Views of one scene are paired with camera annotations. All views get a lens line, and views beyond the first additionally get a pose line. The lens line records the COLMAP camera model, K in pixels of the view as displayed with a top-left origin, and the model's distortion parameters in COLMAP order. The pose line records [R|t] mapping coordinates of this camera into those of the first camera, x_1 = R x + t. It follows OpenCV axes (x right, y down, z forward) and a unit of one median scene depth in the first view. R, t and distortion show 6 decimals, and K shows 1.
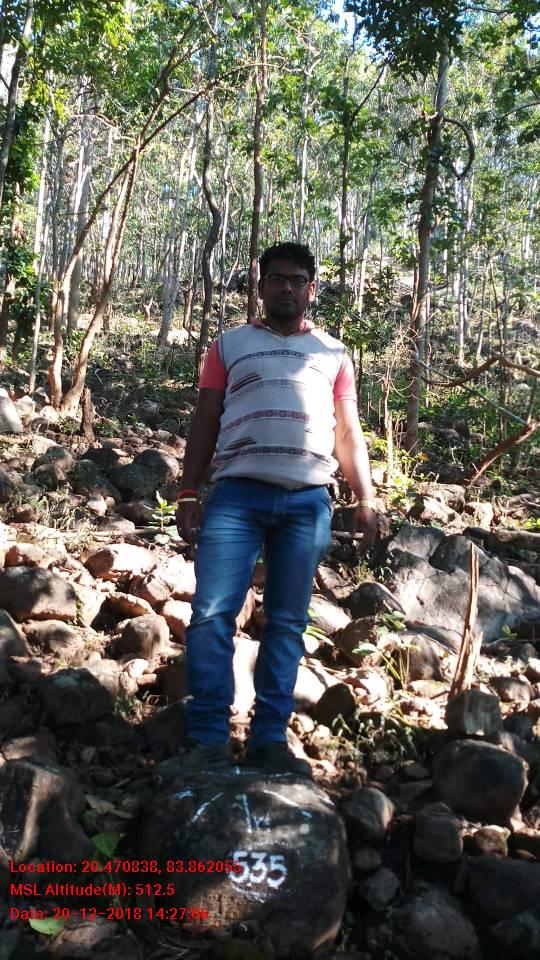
lens RADIAL K [[764.8, 0, 270.0], [0, 764.8, 480.0], [0, 0, 1]] dist [0.075219, -0.303651]
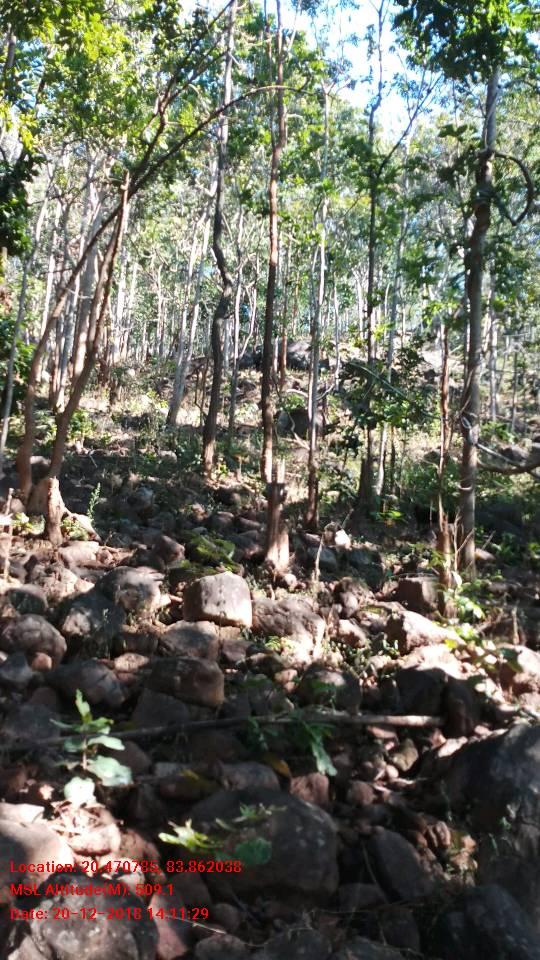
lens RADIAL K [[764.8, 0, 270.0], [0, 764.8, 480.0], [0, 0, 1]] dist [0.075219, -0.303651]
pose [[0.999731, -0.001209, -0.023144, 0.002220], [-0.001111, 0.994990, -0.099964, -0.106004], [0.023149, 0.099963, 0.994722, 0.592364]]
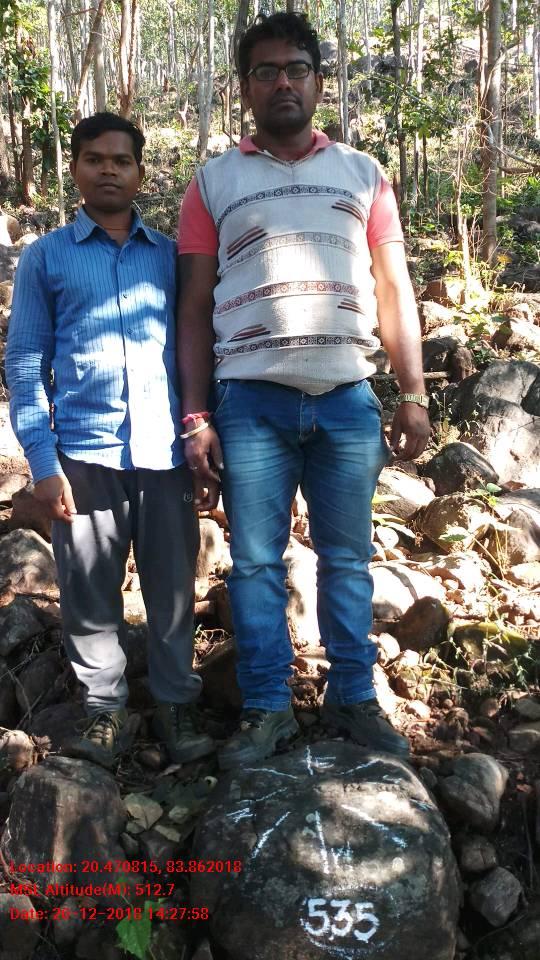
lens RADIAL K [[772.3, 0, 270.0], [0, 772.3, 480.0], [0, 0, 1]] dist [-0.012623, -0.008395]
pose [[0.991443, -0.080287, -0.102930, 0.014614], [0.102539, 0.966949, 0.233442, -0.057050], [0.080786, -0.241999, 0.966908, 0.174599]]
